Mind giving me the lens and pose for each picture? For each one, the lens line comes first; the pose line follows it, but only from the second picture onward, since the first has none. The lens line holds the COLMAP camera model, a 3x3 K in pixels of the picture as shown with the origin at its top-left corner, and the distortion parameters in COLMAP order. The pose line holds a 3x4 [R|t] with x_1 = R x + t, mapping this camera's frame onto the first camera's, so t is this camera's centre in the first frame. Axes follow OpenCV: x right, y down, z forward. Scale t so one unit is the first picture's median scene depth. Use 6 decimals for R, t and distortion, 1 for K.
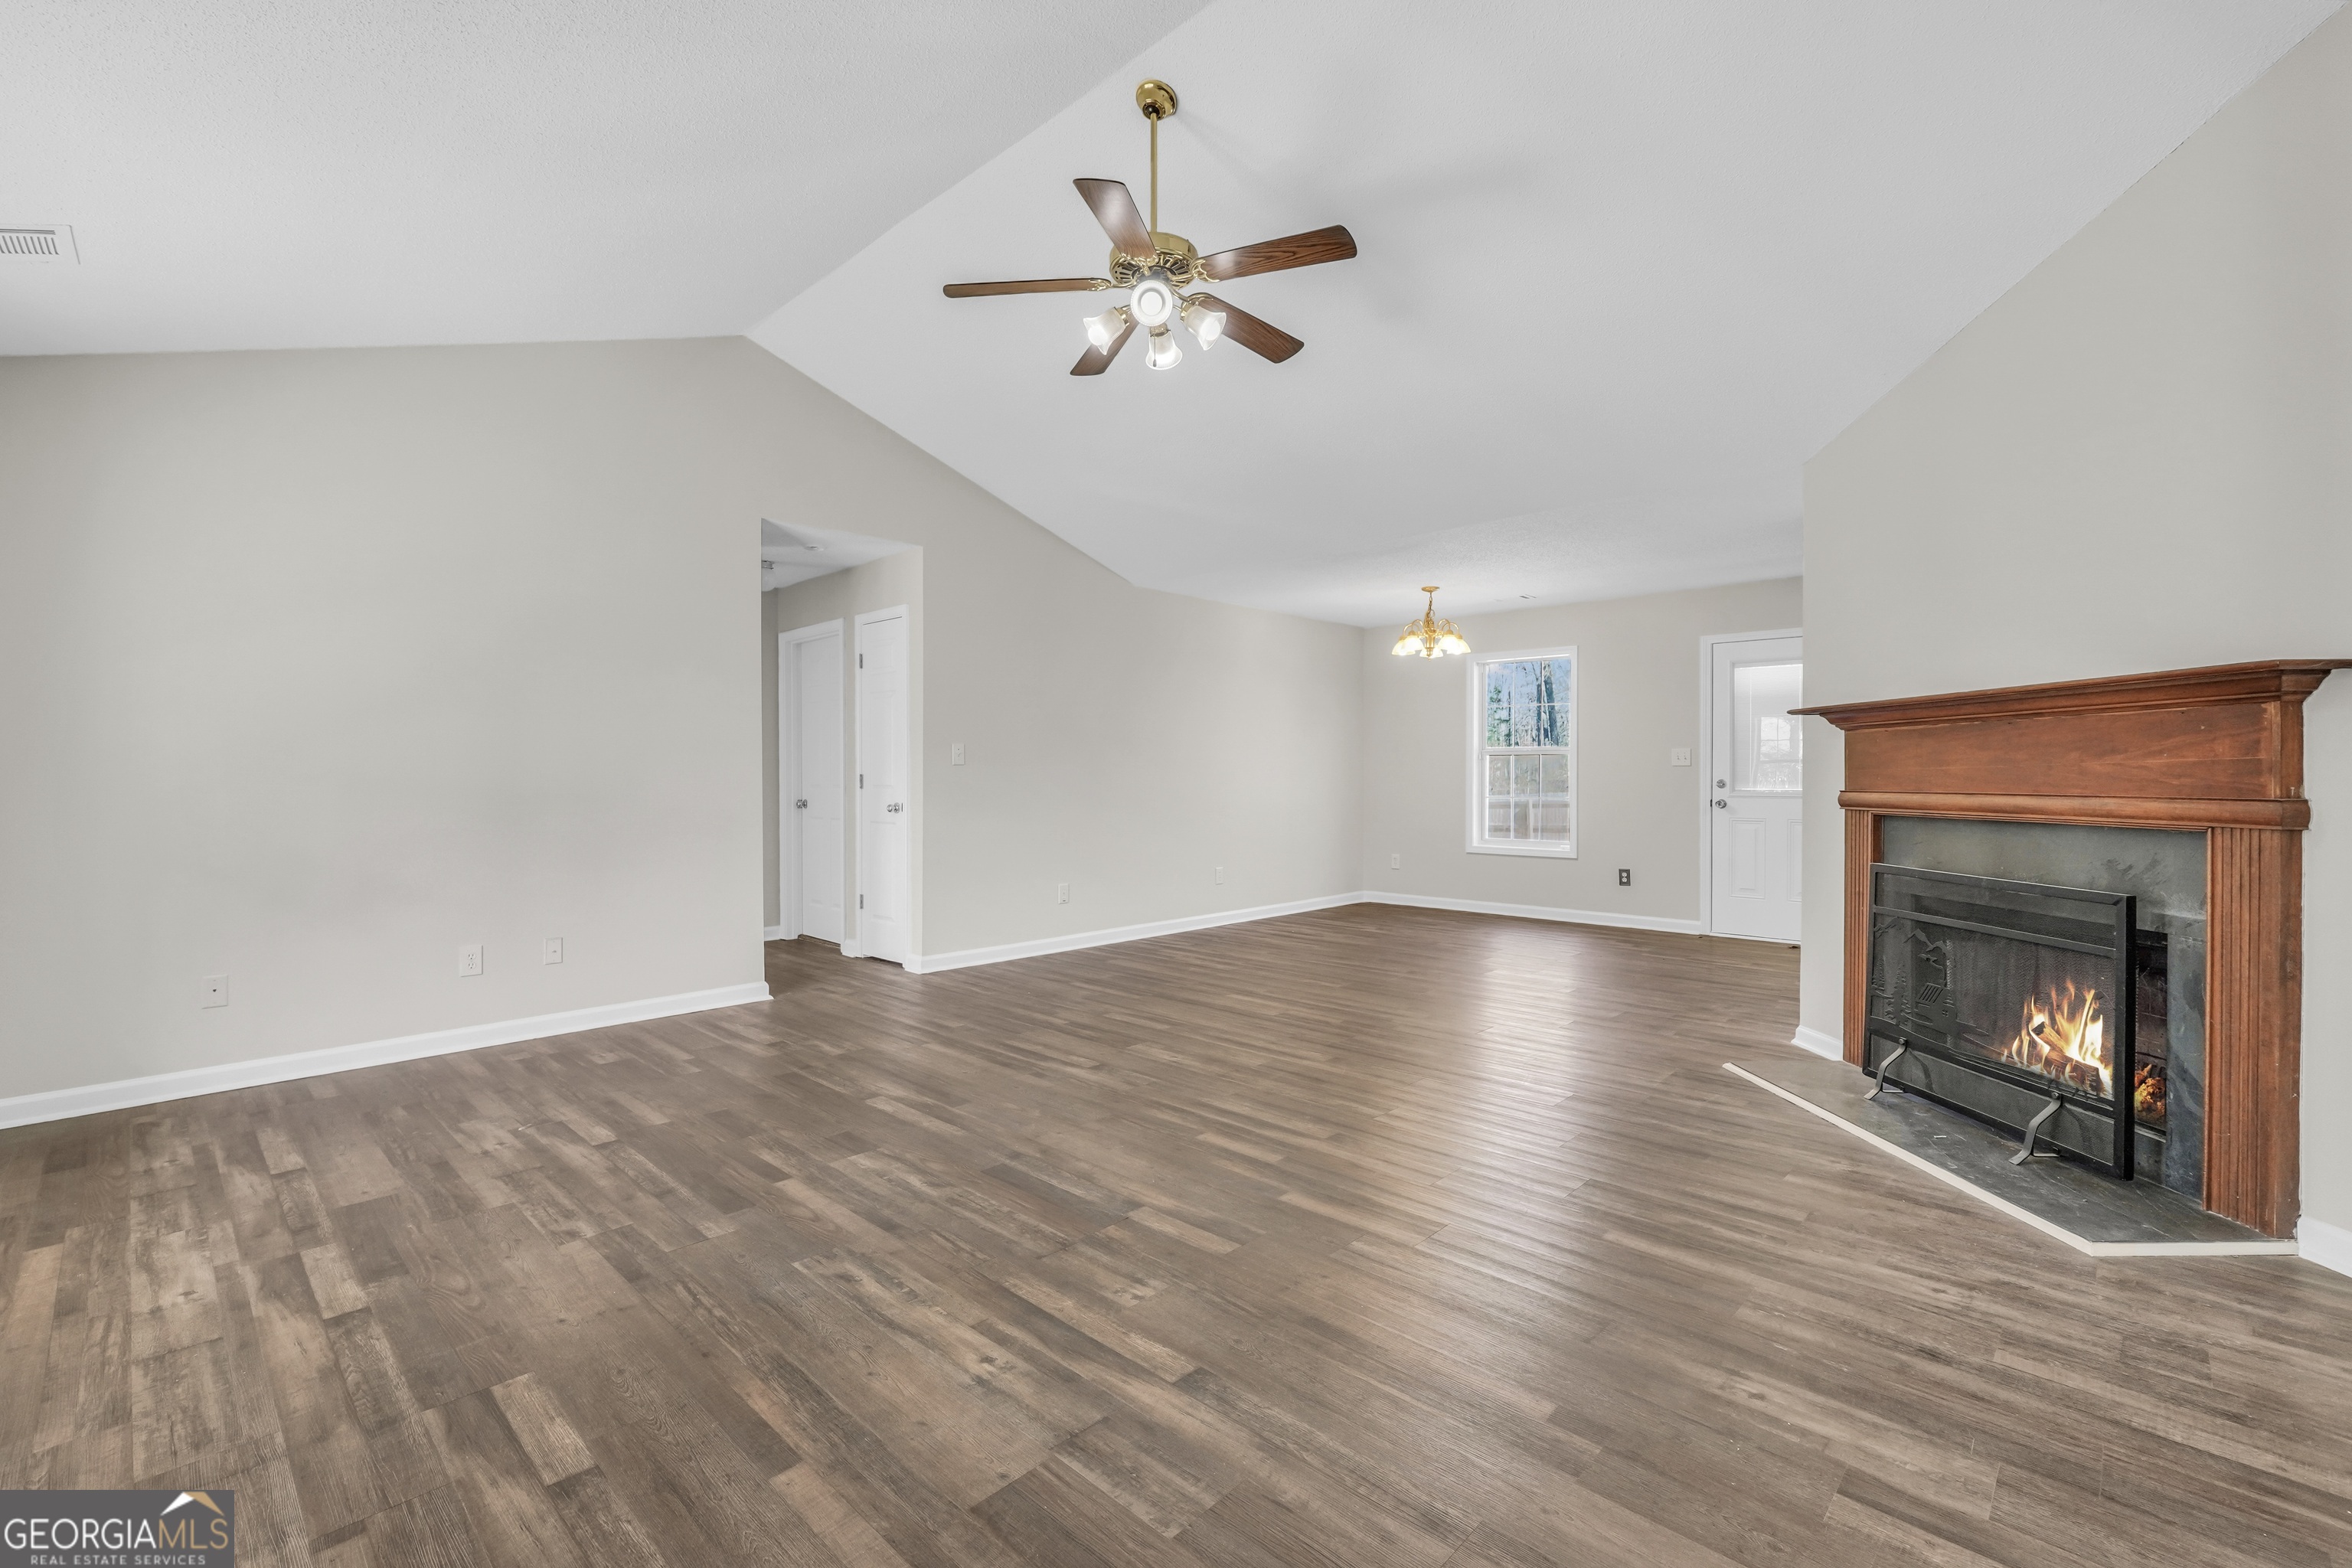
lens RADIAL K [[1031.5, 0, 1165.4], [0, 1031.5, 787.4], [0, 0, 1]] dist [-0.018620, 0.009249]
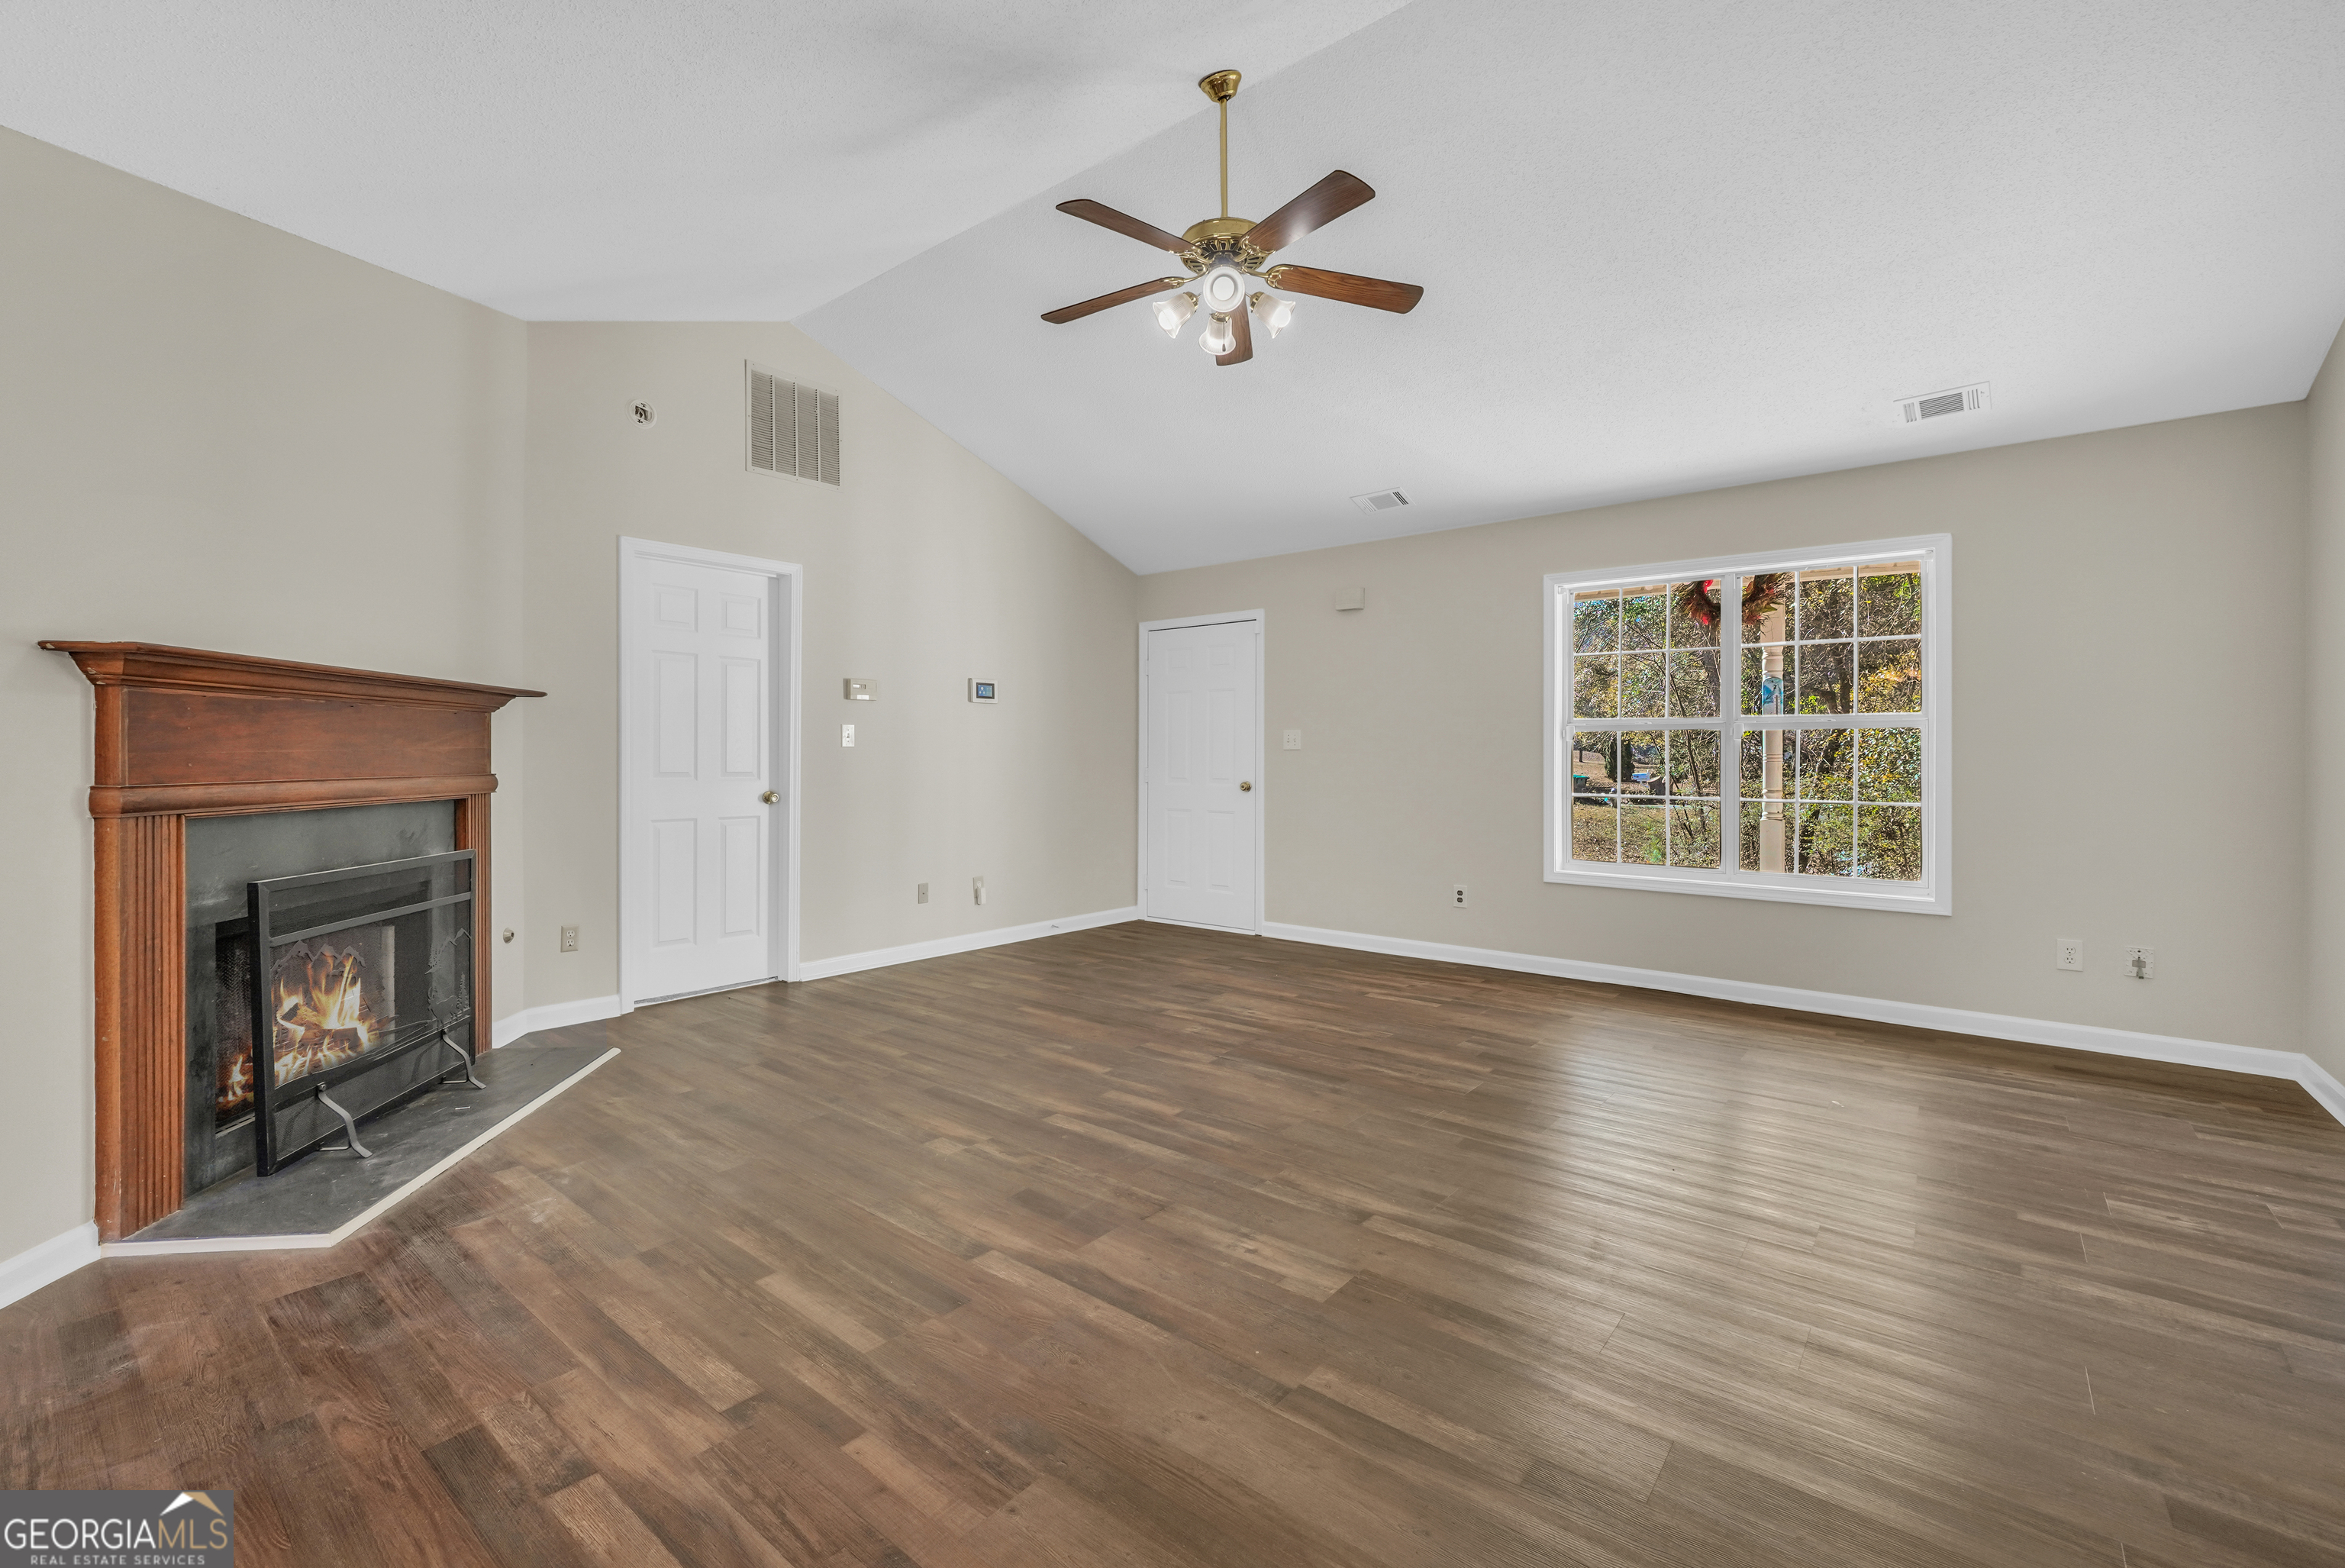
lens RADIAL K [[983.5, 0, 1171.4], [0, 983.5, 760.3], [0, 0, 1]] dist [-0.027489, 0.007504]
pose [[-0.995583, 0.000796, -0.093887, 0.141125], [-0.000864, 0.999844, 0.017641, -0.029469], [0.093886, 0.017644, -0.995427, 2.102846]]
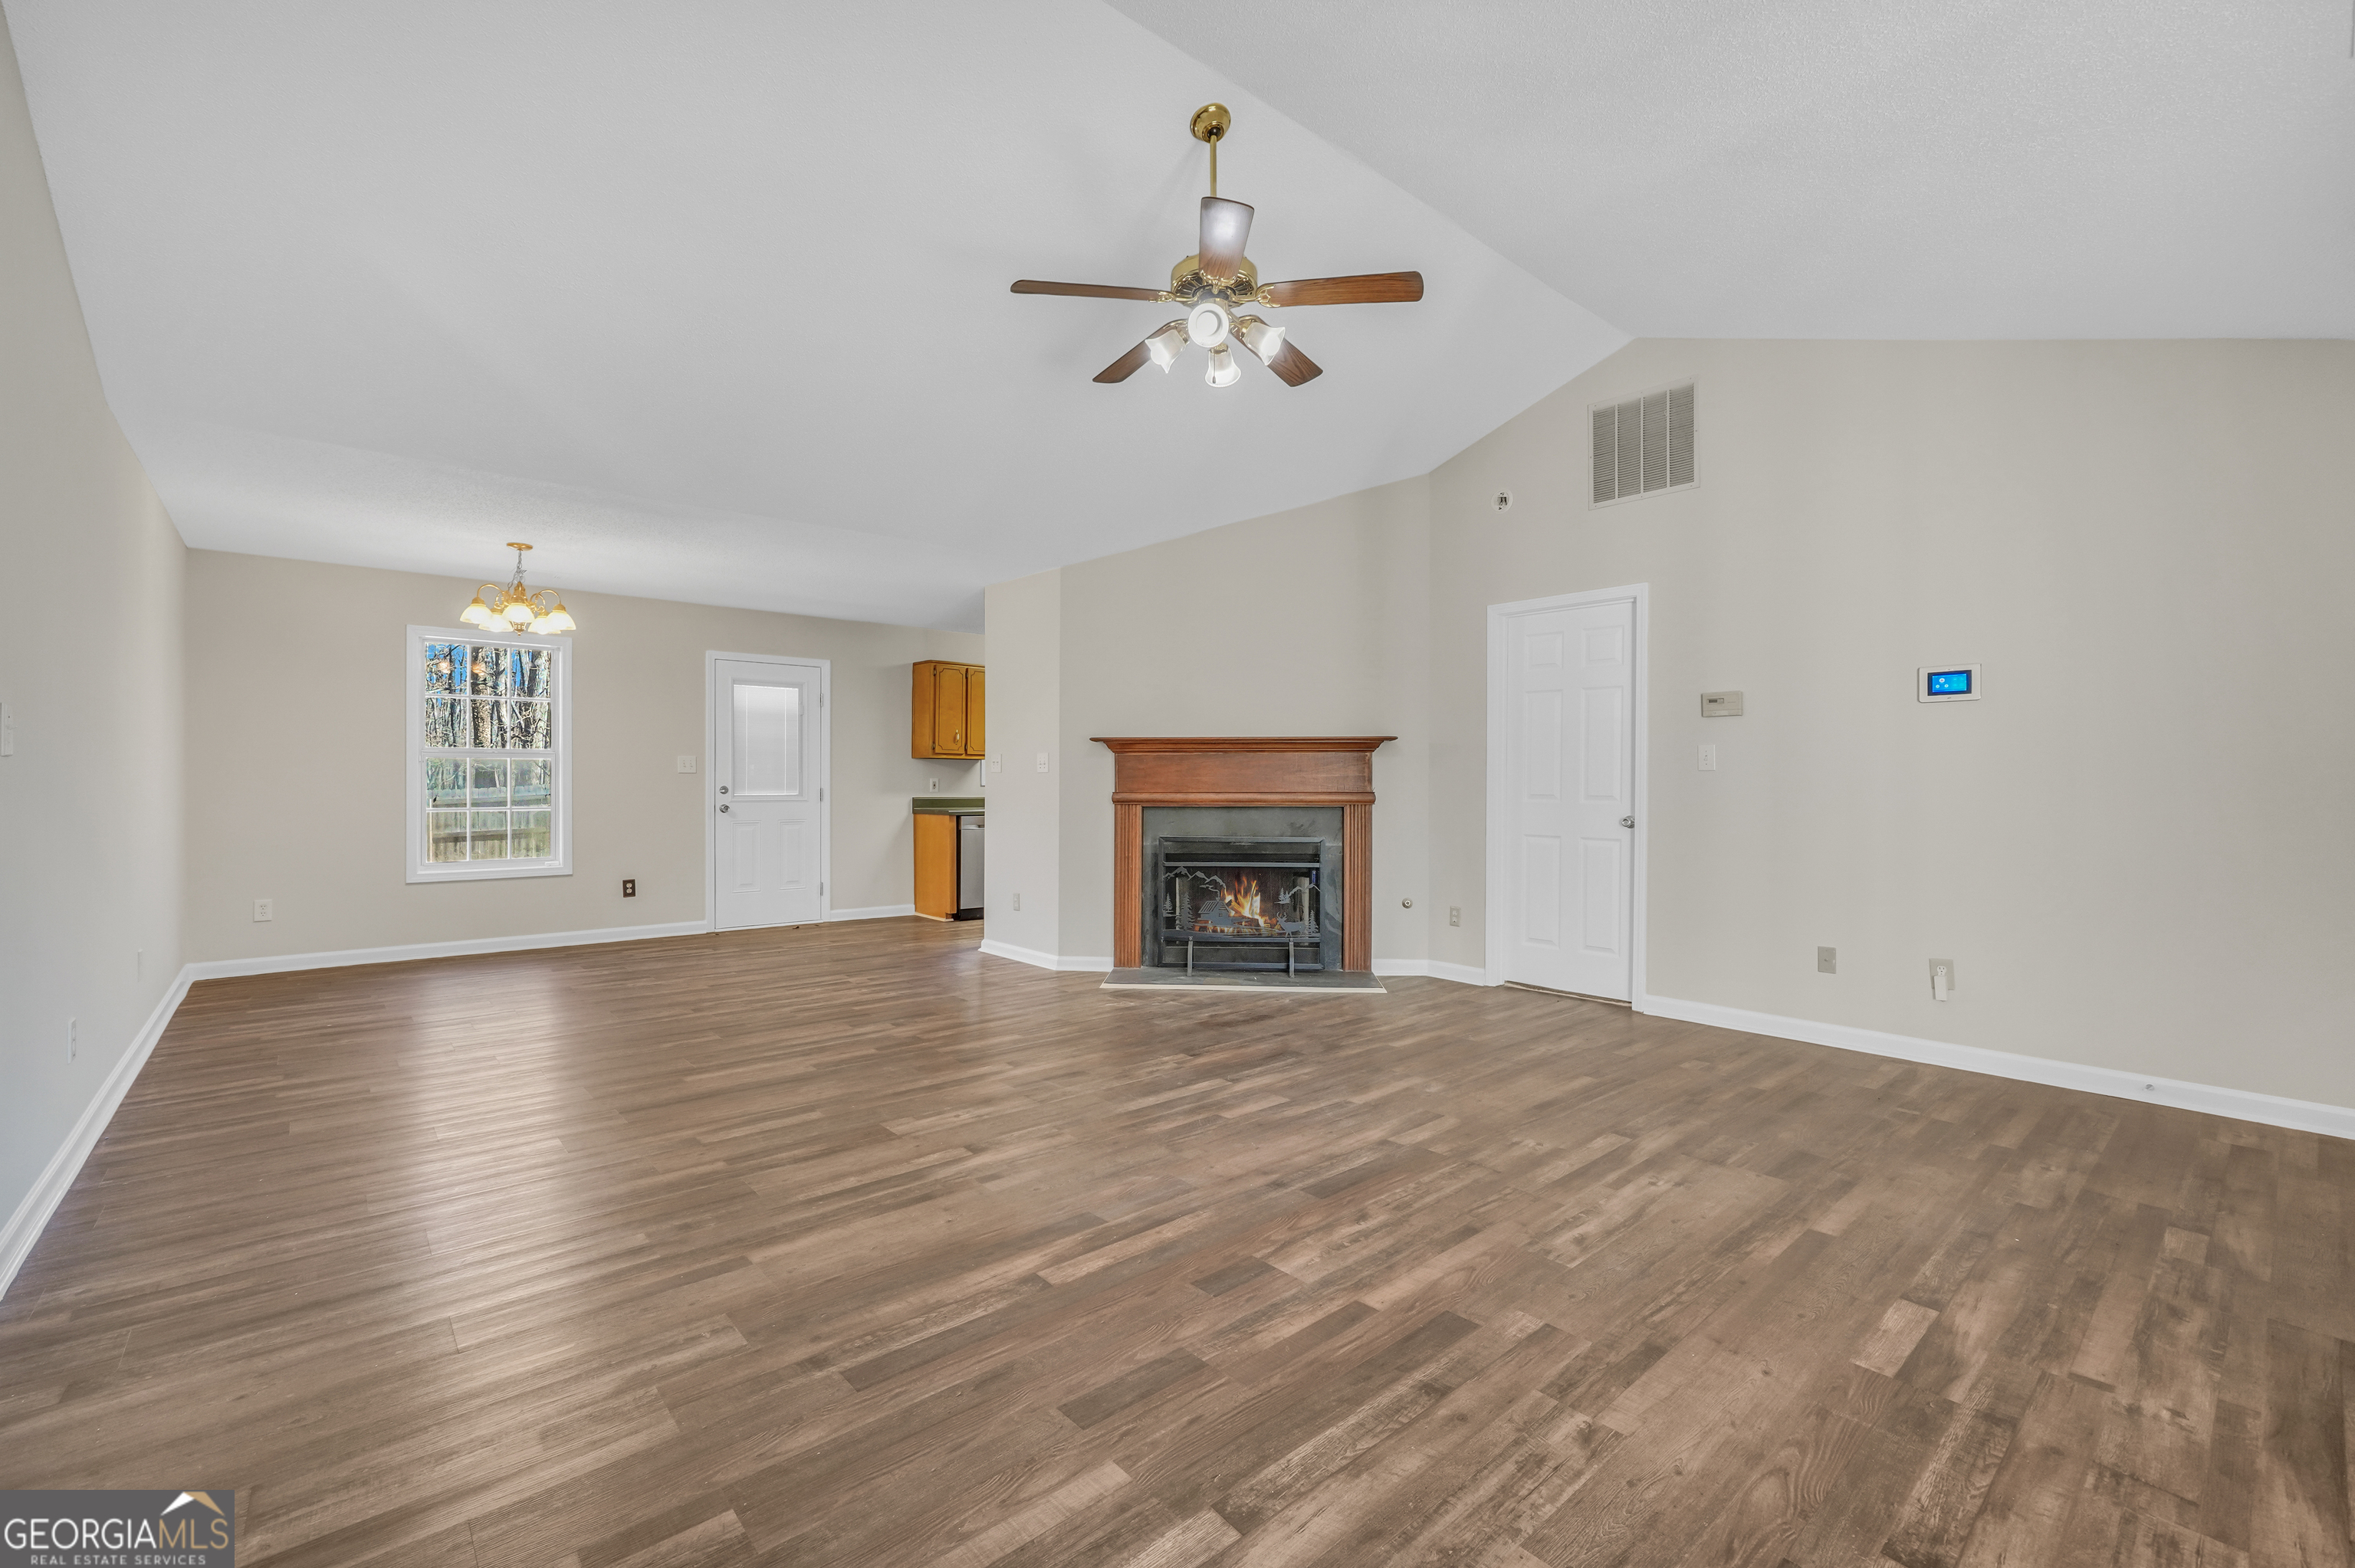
lens RADIAL K [[1007.8, 0, 1160.4], [0, 1007.8, 779.6], [0, 0, 1]] dist [-0.022817, 0.008653]
pose [[0.081657, 0.001408, 0.996659, -1.095640], [0.012376, 0.999920, -0.002427, -0.013652], [-0.996584, 0.012533, 0.081633, 1.048242]]
